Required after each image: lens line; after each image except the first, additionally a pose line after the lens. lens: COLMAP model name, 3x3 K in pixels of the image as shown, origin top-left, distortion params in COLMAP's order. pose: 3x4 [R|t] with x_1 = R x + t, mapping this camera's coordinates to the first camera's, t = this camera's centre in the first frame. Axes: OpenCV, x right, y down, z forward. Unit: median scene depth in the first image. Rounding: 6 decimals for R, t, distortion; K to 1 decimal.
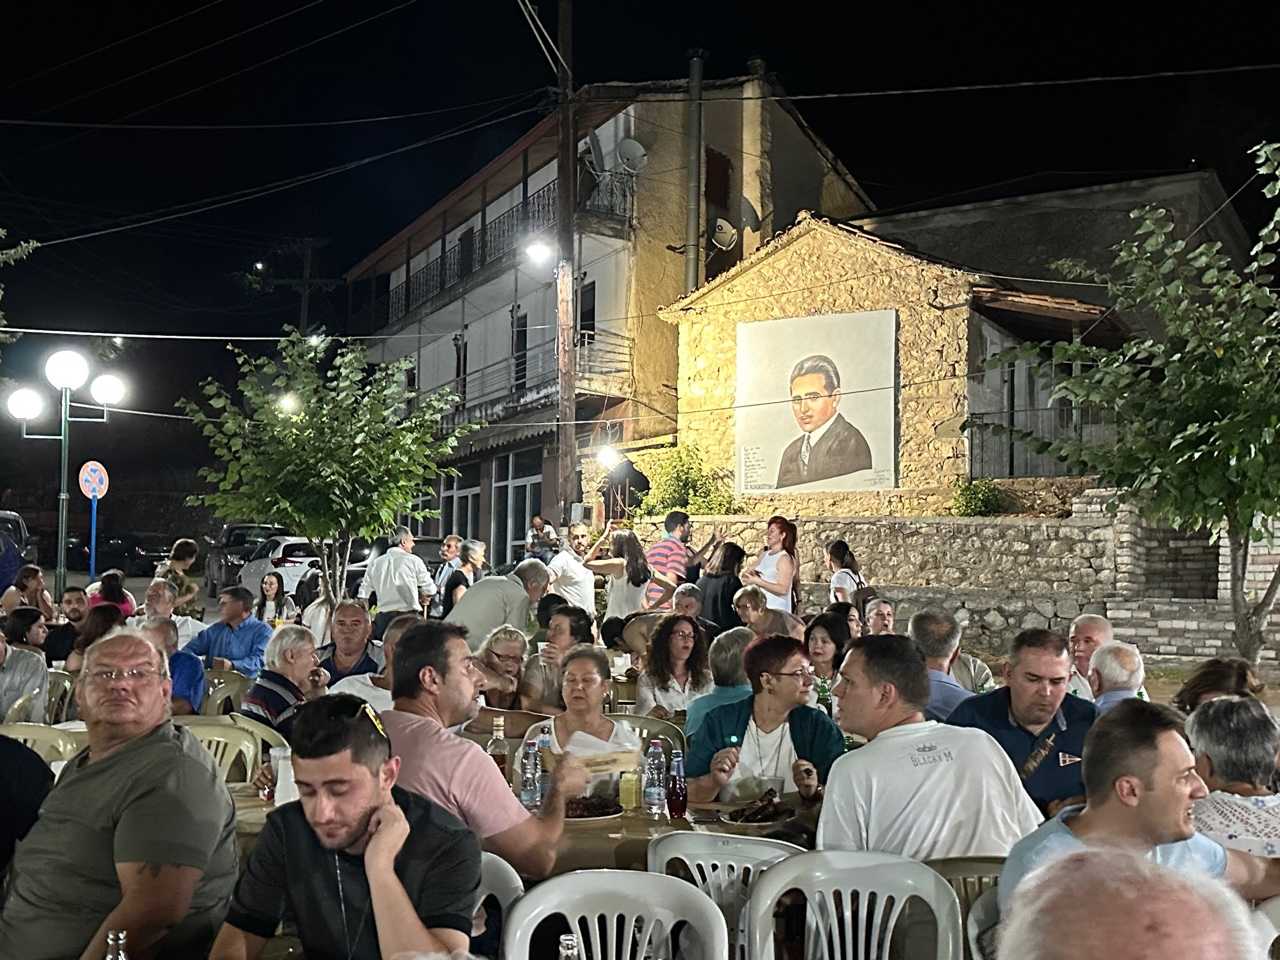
lens RADIAL K [[1375.3, 0, 640.0], [0, 1375.3, 480.0], [0, 0, 1]] dist [0.205071, -0.491889]
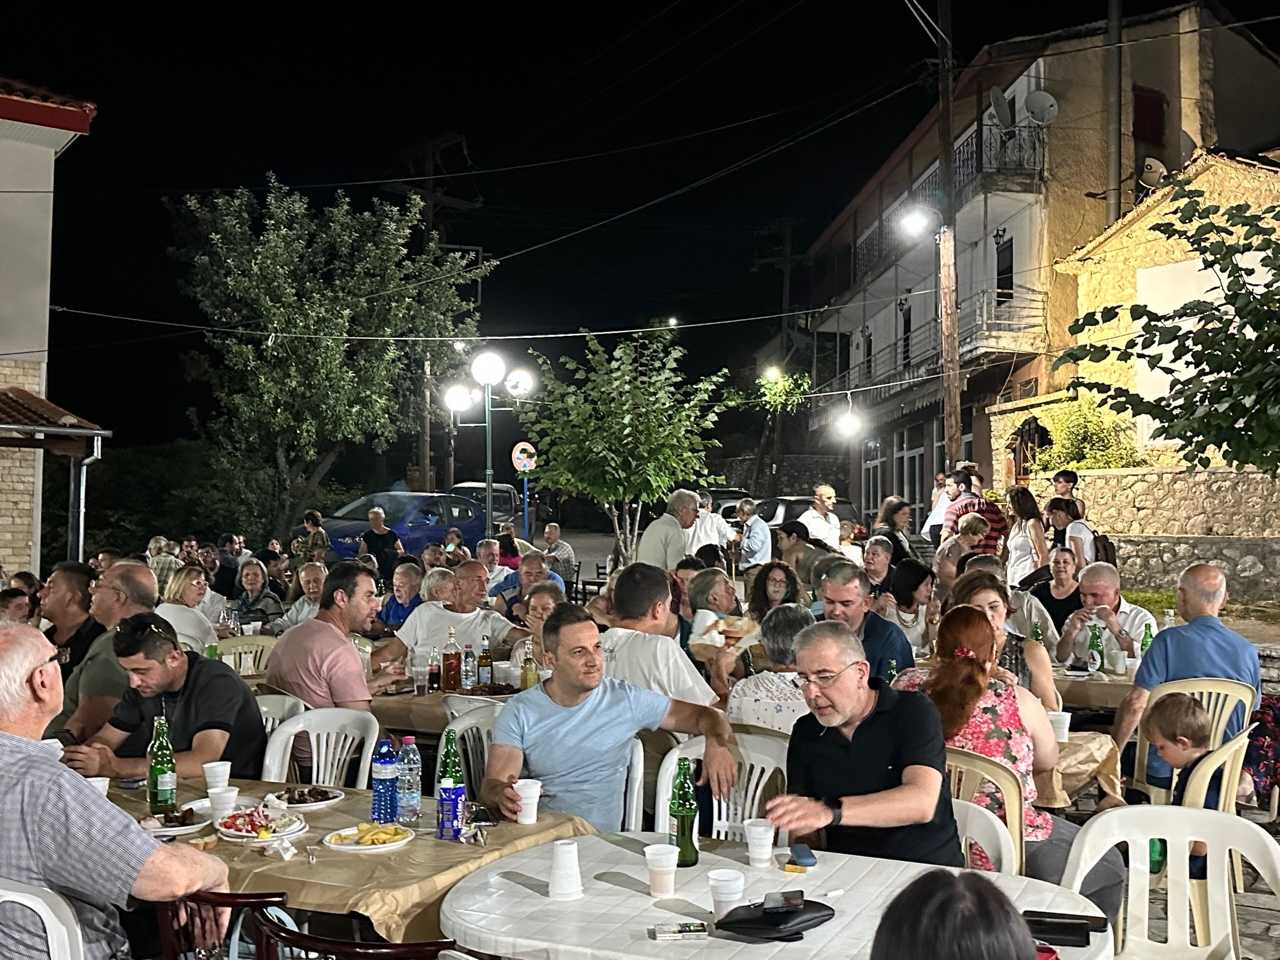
lens RADIAL K [[1375.3, 0, 640.0], [0, 1375.3, 480.0], [0, 0, 1]] dist [0.205071, -0.491889]
pose [[0.920298, -0.029630, -0.390094, 0.133156], [0.040984, 0.998943, 0.020813, -0.000882], [0.389065, -0.035141, 0.920540, -0.048590]]
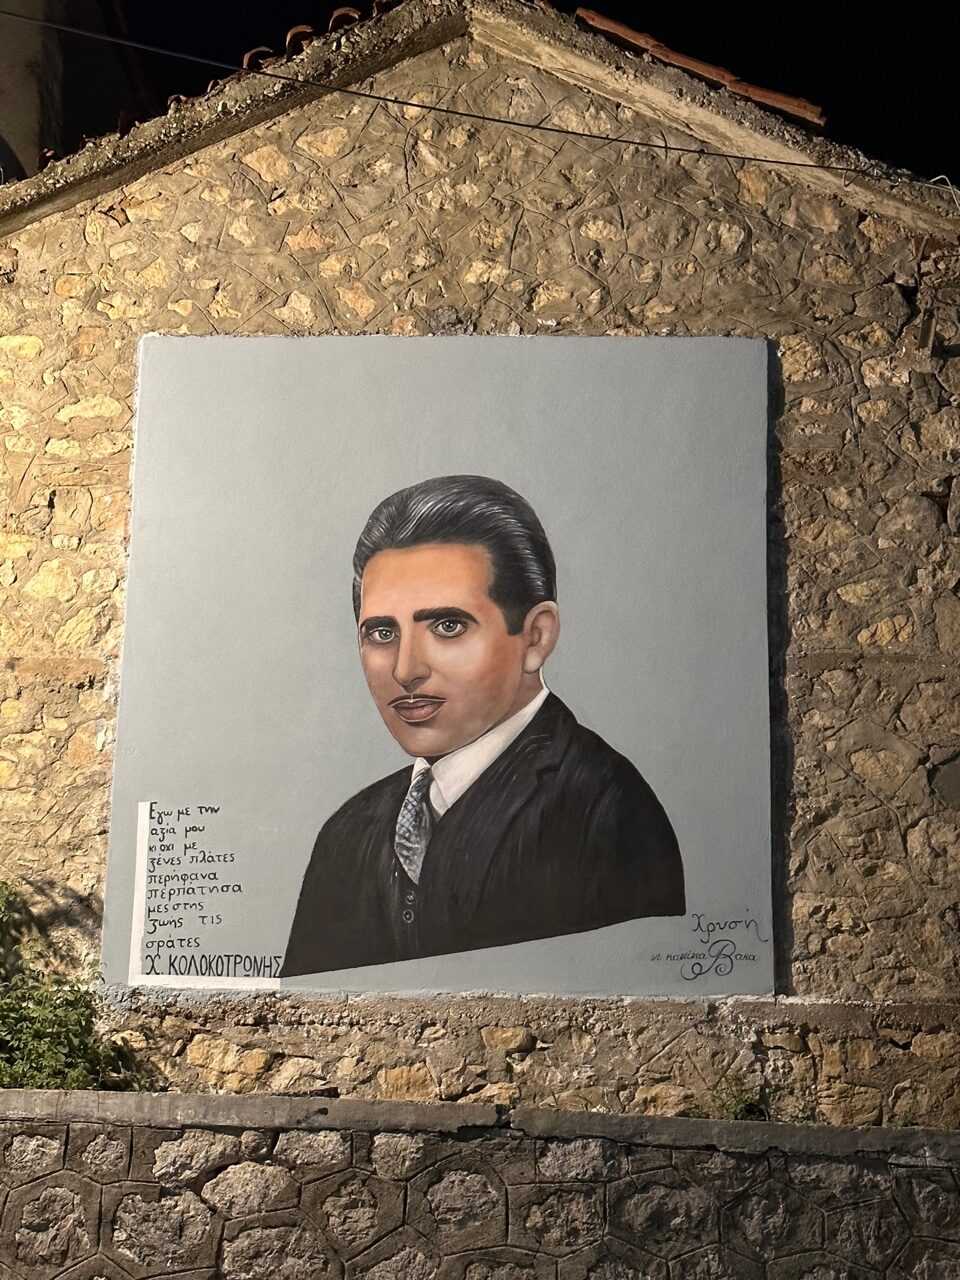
lens RADIAL K [[2093.1, 0, 480.0], [0, 2093.1, 640.0], [0, 0, 1]] dist [0.136140, 0.013853]
pose [[0.895209, 0.109725, 0.431927, -0.040369], [-0.044512, 0.986384, -0.158321, 0.005030], [-0.443418, 0.122504, 0.887904, 0.641135]]
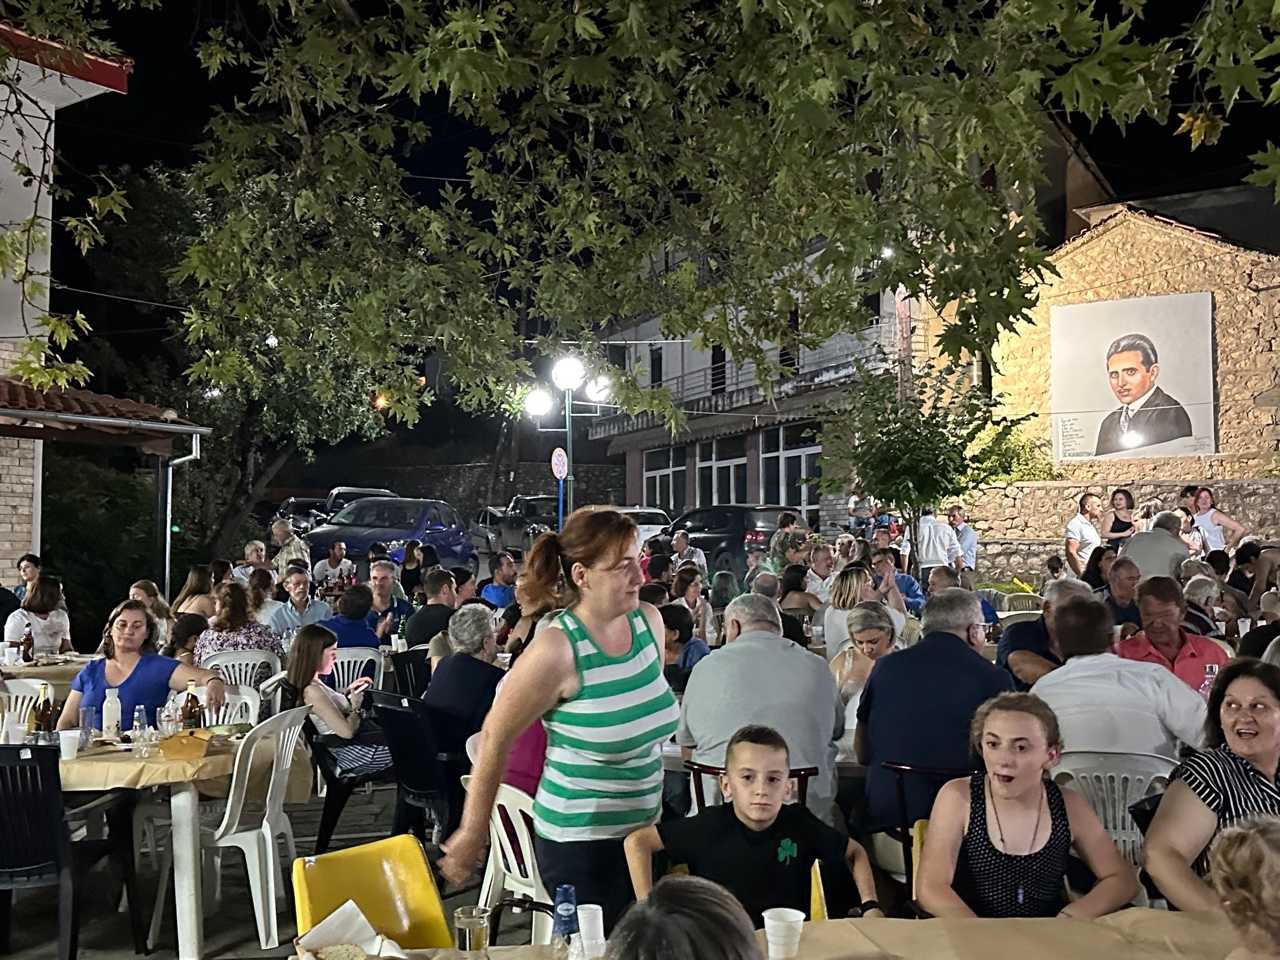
lens RADIAL K [[1375.3, 0, 640.0], [0, 1375.3, 480.0], [0, 0, 1]] dist [0.205071, -0.491889]
pose [[0.998496, -0.020918, -0.050681, -0.210820], [0.022306, 0.999387, 0.026976, -0.012767], [0.050085, -0.028066, 0.998351, -0.140915]]
